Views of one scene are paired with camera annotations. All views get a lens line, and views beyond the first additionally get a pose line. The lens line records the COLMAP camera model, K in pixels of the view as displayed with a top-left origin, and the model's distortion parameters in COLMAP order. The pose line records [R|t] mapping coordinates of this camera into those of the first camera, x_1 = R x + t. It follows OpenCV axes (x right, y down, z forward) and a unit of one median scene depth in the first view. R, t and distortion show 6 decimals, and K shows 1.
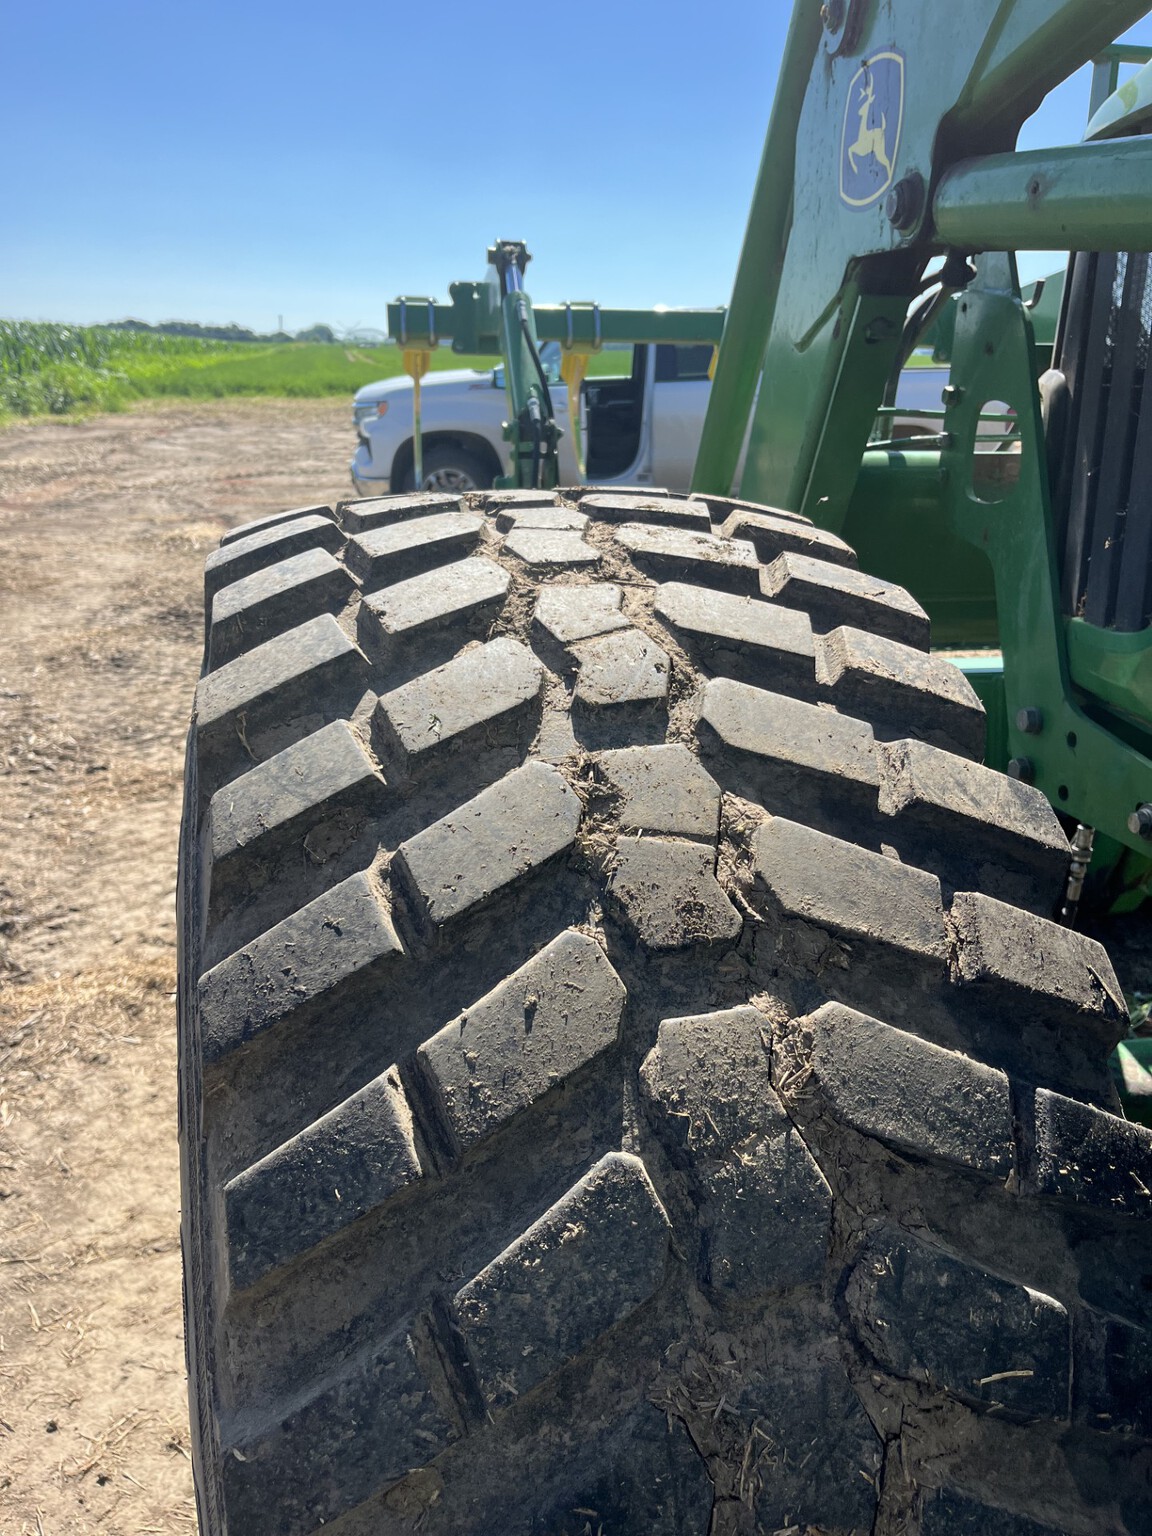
lens RADIAL K [[1172.1, 0, 578.0], [0, 1172.1, 763.8], [0, 0, 1]] dist [0.058122, -0.064609]
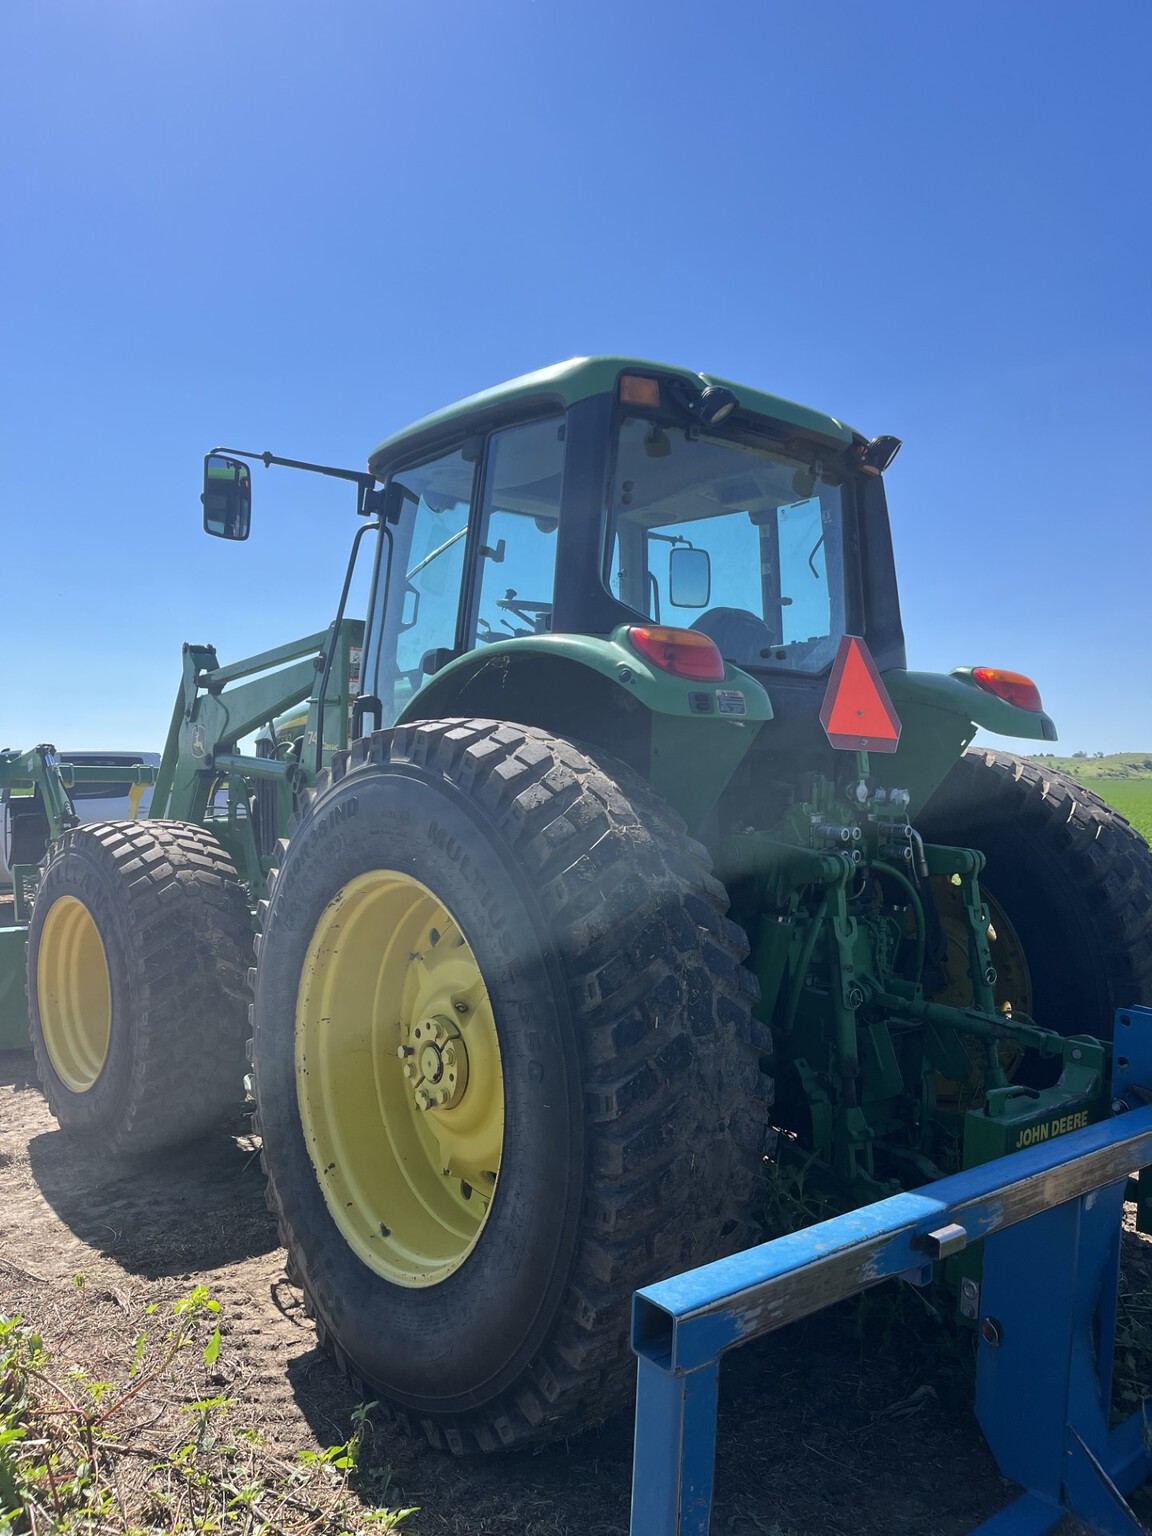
lens RADIAL K [[1172.1, 0, 578.0], [0, 1172.1, 763.8], [0, 0, 1]] dist [0.058122, -0.064609]
pose [[0.869114, 0.002786, 0.494604, -1.322264], [0.162925, 0.942563, -0.291600, 1.980232], [-0.467008, 0.334017, 0.818741, -6.143111]]
